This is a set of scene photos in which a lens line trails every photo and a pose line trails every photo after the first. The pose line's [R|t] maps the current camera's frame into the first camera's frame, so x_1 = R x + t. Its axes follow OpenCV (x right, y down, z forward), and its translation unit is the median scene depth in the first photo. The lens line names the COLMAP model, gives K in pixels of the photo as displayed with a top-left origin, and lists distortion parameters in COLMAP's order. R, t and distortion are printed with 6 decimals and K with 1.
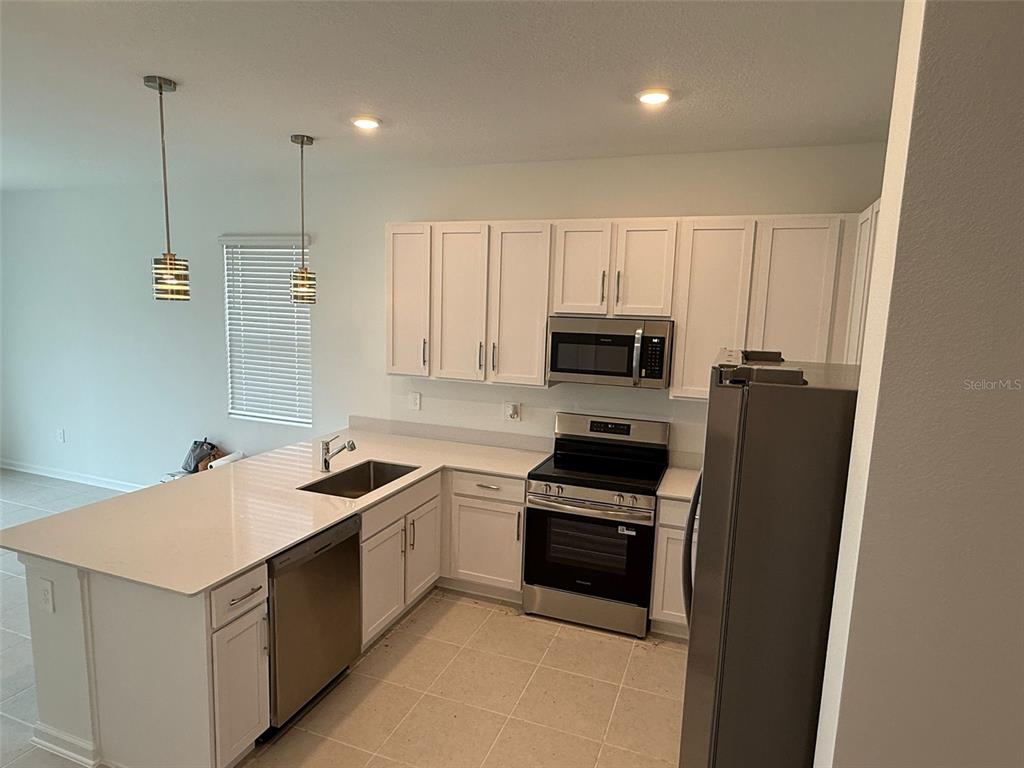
lens RADIAL K [[587.7, 0, 505.4], [0, 587.7, 388.1], [0, 0, 1]] dist [-0.003994, 0.002003]
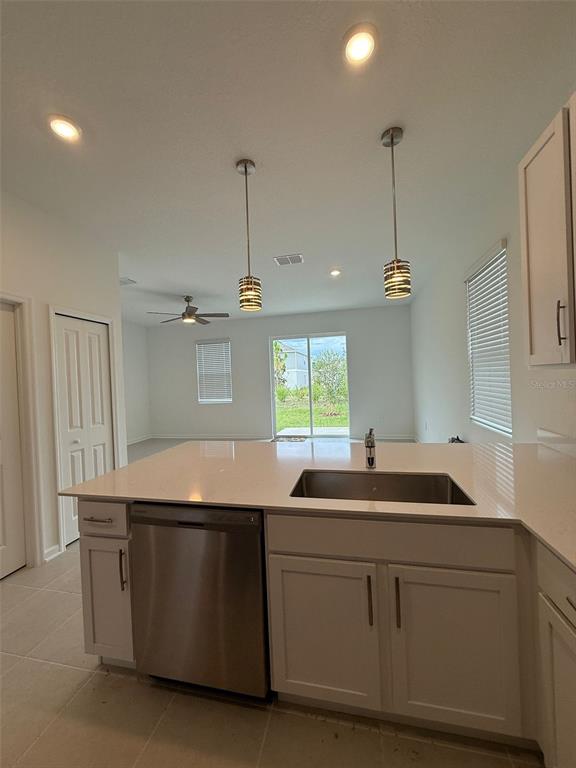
lens RADIAL K [[309.5, 0, 288.7], [0, 309.5, 382.4], [0, 0, 1]] dist [-0.000399, 0.000238]
pose [[0.141382, -0.024259, -0.989658, 0.153600], [-0.092029, 0.995048, -0.037539, 0.042140], [0.985668, 0.096385, 0.138449, 0.819110]]
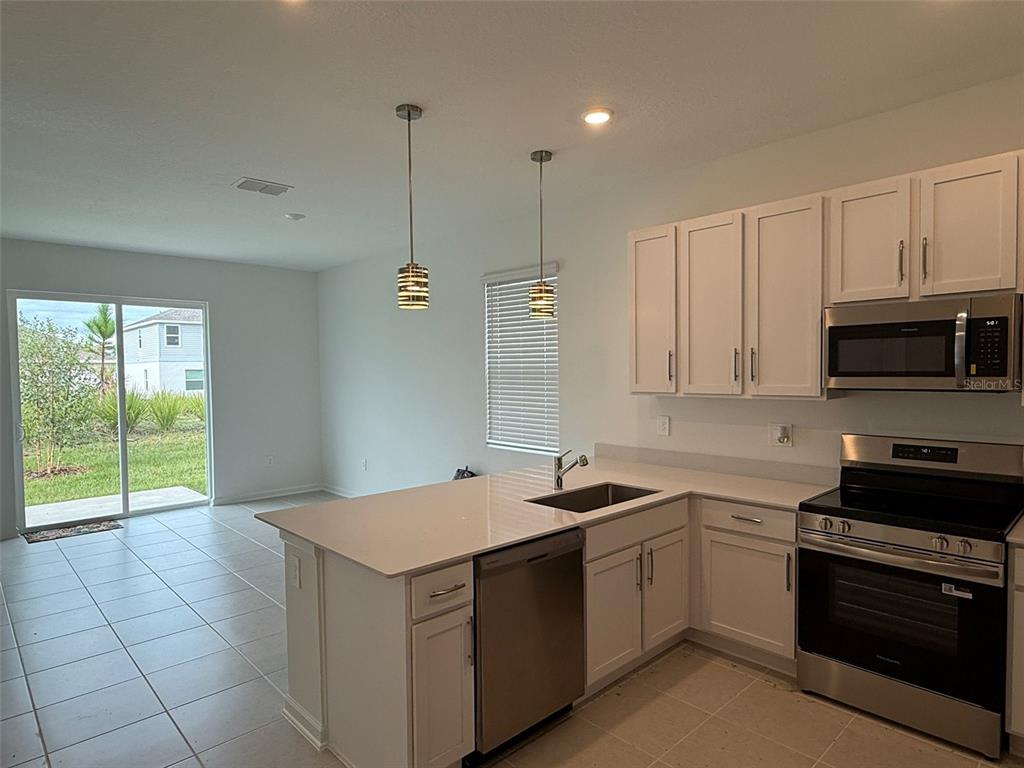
lens RADIAL K [[587.7, 0, 512.1], [0, 587.7, 390.4], [0, 0, 1]] dist [-0.003994, 0.002003]
pose [[0.899415, -0.026956, -0.436265, 0.040842], [-0.020207, 0.994465, -0.103106, 0.086002], [0.436629, 0.101551, 0.893892, 0.118398]]
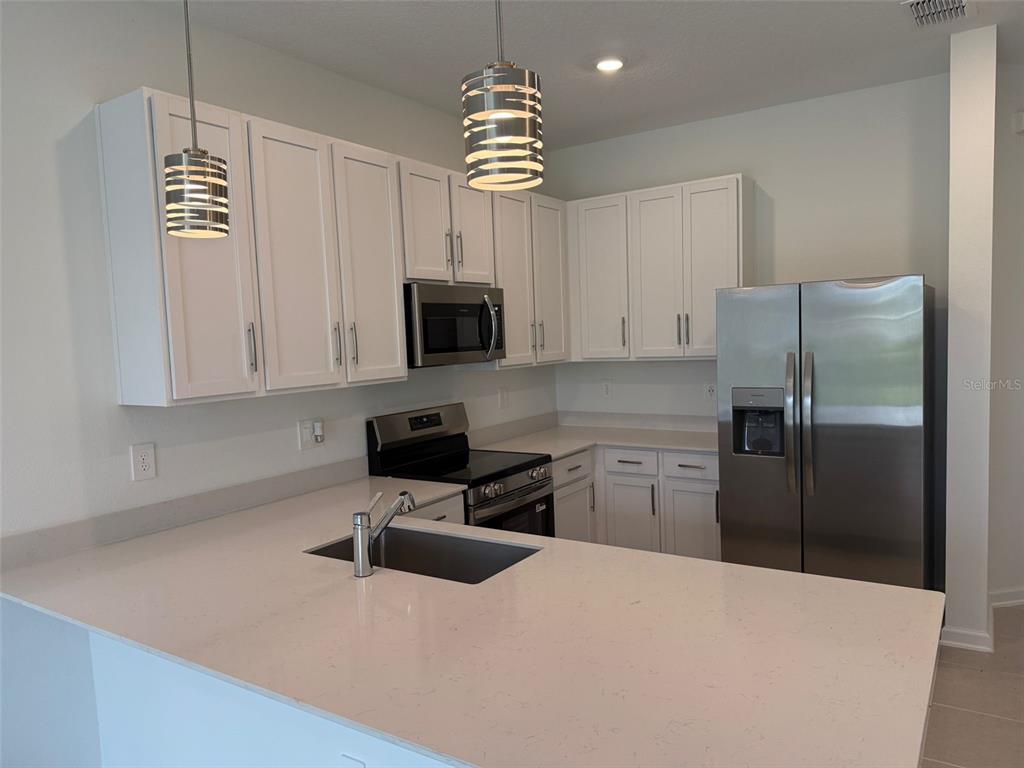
lens RADIAL K [[722.0, 0, 492.4], [0, 722.0, 392.8], [0, 0, 1]] dist [0.053758, -0.012124]
pose [[0.238802, -0.116838, 0.964014, -0.880972], [0.182280, 0.980482, 0.073680, -0.034088], [-0.953807, 0.158126, 0.255438, 0.731333]]
